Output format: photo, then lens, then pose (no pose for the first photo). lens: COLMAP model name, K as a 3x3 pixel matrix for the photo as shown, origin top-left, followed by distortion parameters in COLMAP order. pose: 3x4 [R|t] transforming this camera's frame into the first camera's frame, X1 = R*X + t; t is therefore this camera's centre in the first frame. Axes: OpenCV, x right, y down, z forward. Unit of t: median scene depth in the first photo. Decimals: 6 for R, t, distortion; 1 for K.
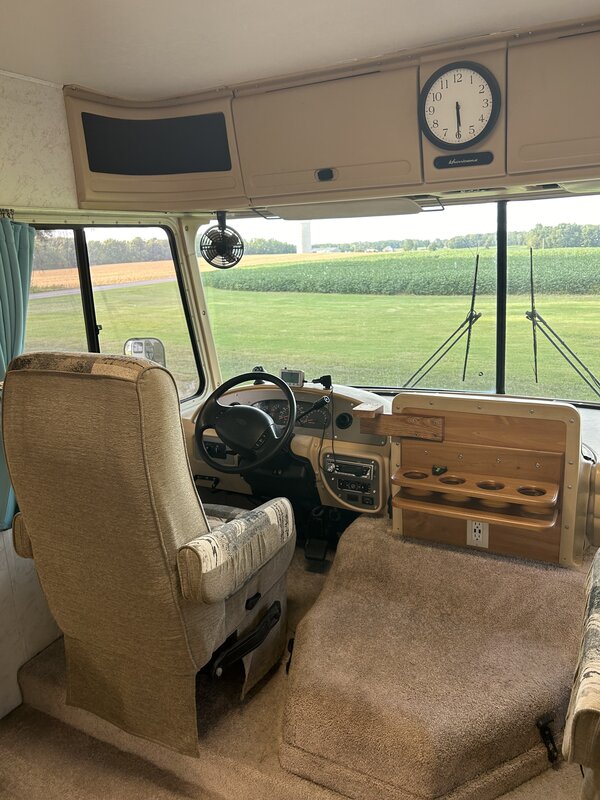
lens RADIAL K [[606.4, 0, 304.6], [0, 606.4, 398.3], [0, 0, 1]] dist [0.050019, -0.062327]
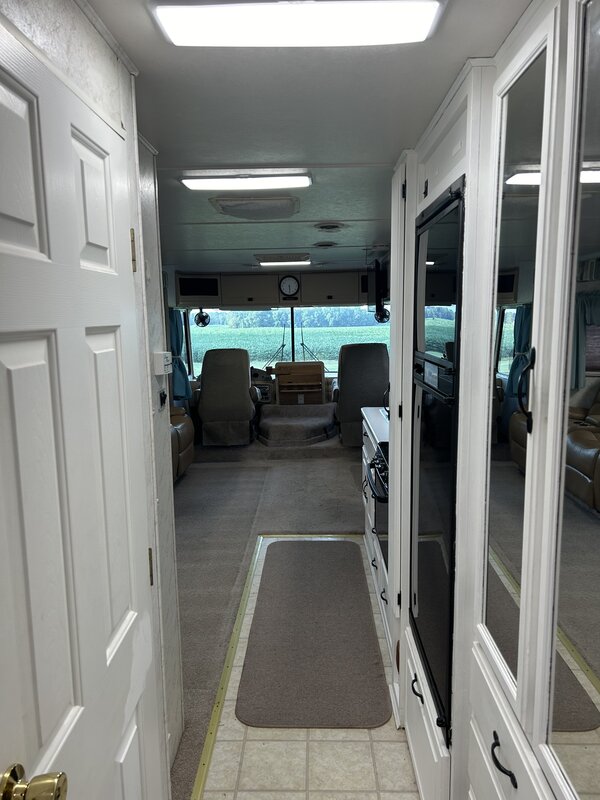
lens RADIAL K [[606.4, 0, 302.4], [0, 606.4, 409.4], [0, 0, 1]] dist [0.050019, -0.062327]
pose [[0.895017, -0.043387, 0.443916, -1.374977], [0.089702, 0.992432, -0.083858, 0.616565], [-0.436919, 0.114874, 0.892136, -2.315410]]
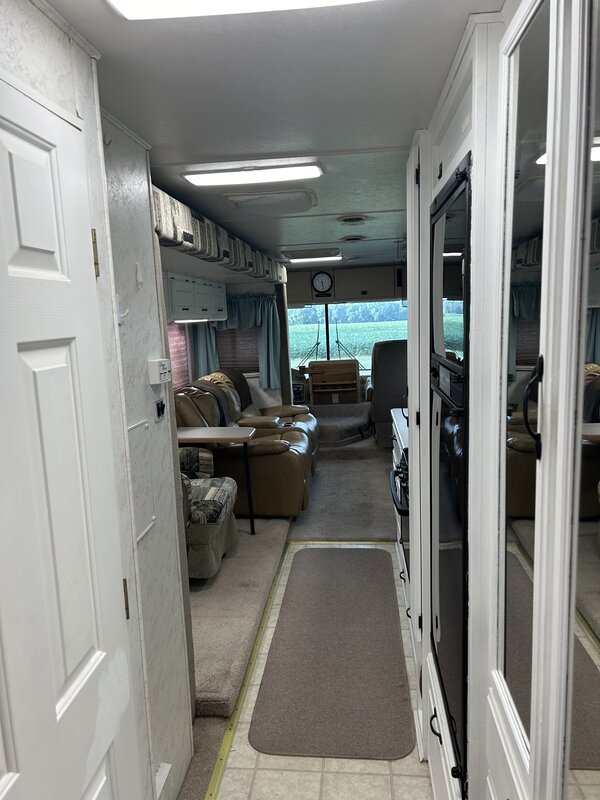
lens RADIAL K [[606.4, 0, 296.7], [0, 606.4, 412.5], [0, 0, 1]] dist [0.050019, -0.062327]
pose [[0.928640, -0.059870, 0.366119, -1.275397], [0.095728, 0.992142, -0.080568, 0.594010], [-0.358418, 0.109867, 0.927074, -2.269818]]
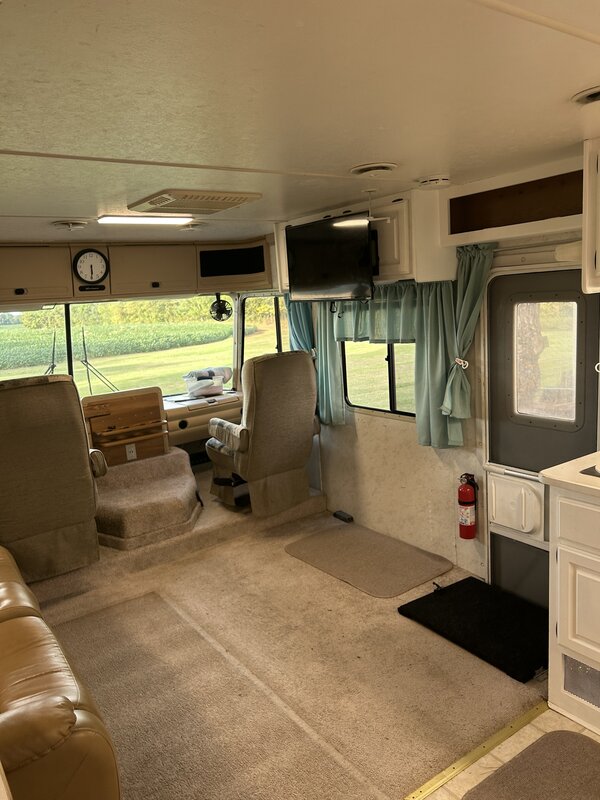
lens RADIAL K [[606.4, 0, 300.3], [0, 606.4, 396.1], [0, 0, 1]] dist [0.050019, -0.062327]
pose [[0.452312, -0.134613, 0.881642, -1.422163], [0.259103, 0.965741, 0.014525, 0.160466], [-0.853393, 0.221866, 0.471694, -0.625454]]
